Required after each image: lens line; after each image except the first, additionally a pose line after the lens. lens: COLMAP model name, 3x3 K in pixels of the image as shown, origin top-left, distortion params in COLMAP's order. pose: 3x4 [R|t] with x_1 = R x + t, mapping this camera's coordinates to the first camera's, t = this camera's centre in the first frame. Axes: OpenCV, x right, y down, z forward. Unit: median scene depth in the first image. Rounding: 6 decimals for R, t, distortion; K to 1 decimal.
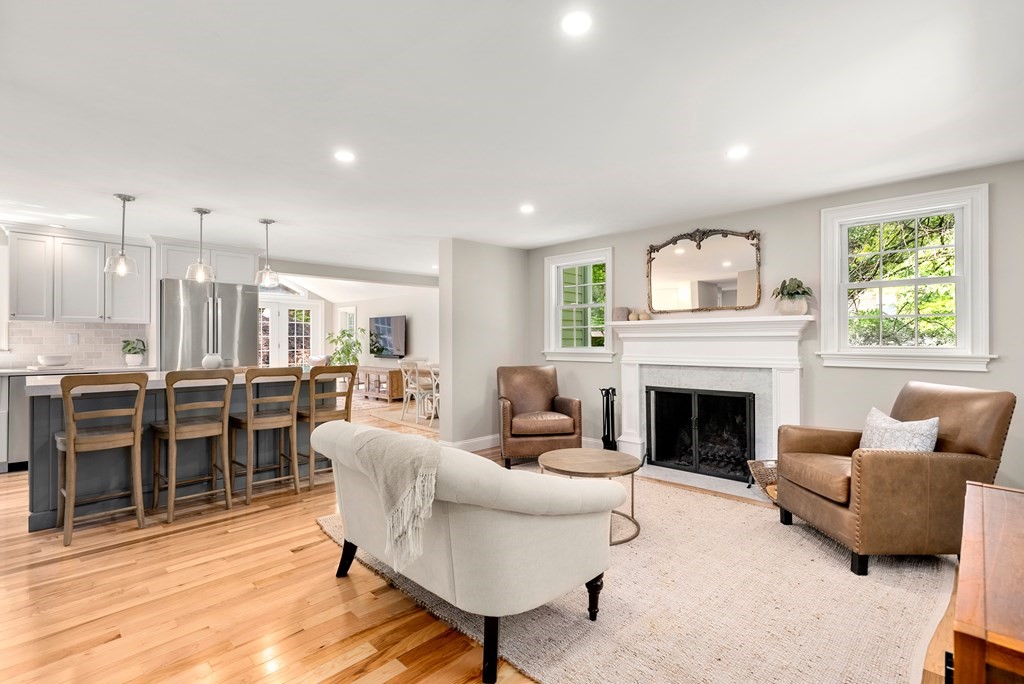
lens RADIAL K [[472.4, 0, 514.0], [0, 472.4, 338.7], [0, 0, 1]] dist [-0.002836, 0.001815]
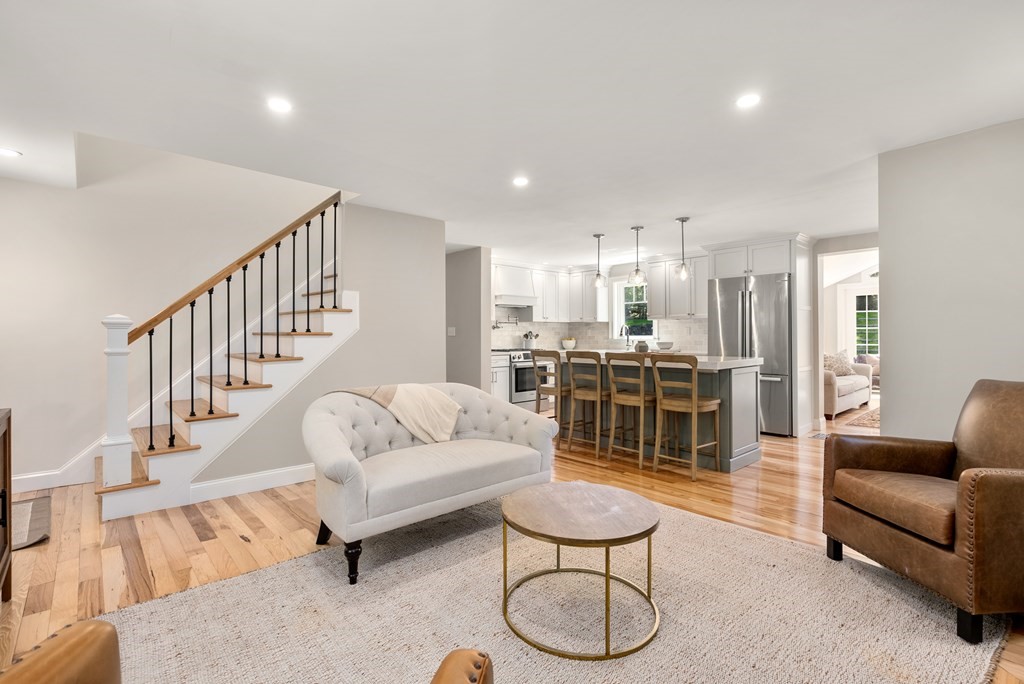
lens RADIAL K [[472.4, 0, 511.6], [0, 472.4, 340.3], [0, 0, 1]] dist [-0.002836, 0.001815]
pose [[-0.066198, 0.008277, -0.997772, 0.496494], [0.008107, 0.999937, 0.007757, 0.014271], [0.997774, -0.007576, -0.066261, 0.589074]]
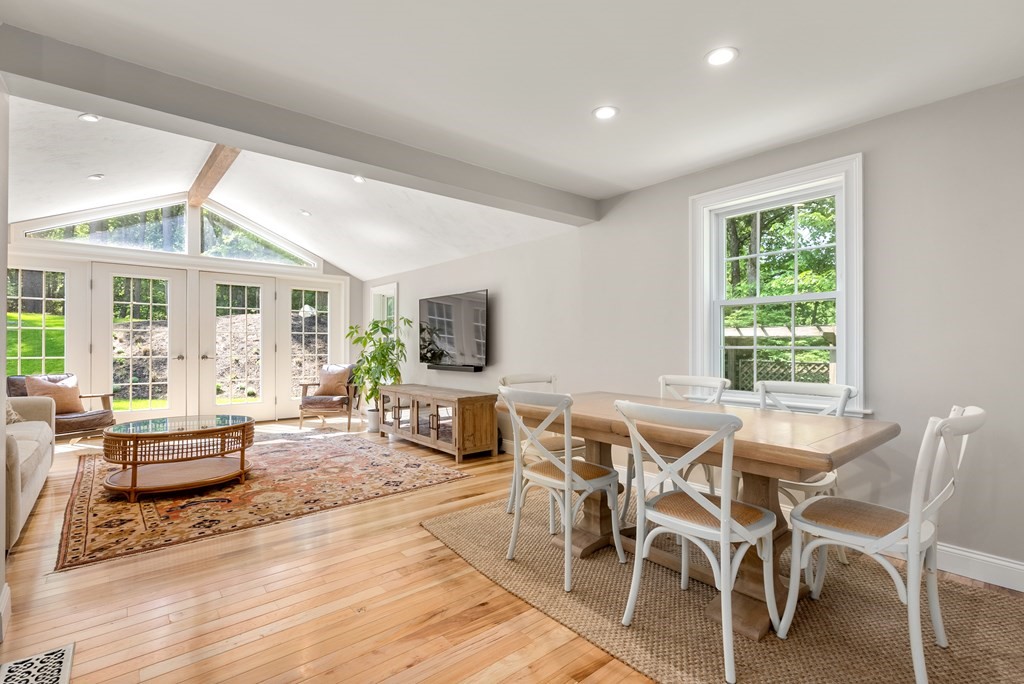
lens RADIAL K [[472.4, 0, 521.9], [0, 472.4, 346.2], [0, 0, 1]] dist [-0.002836, 0.001815]
pose [[0.996332, 0.003018, -0.085517, -0.296224], [-0.002833, 0.999993, 0.002289, 0.023899], [0.085523, -0.002038, 0.996334, 0.978768]]
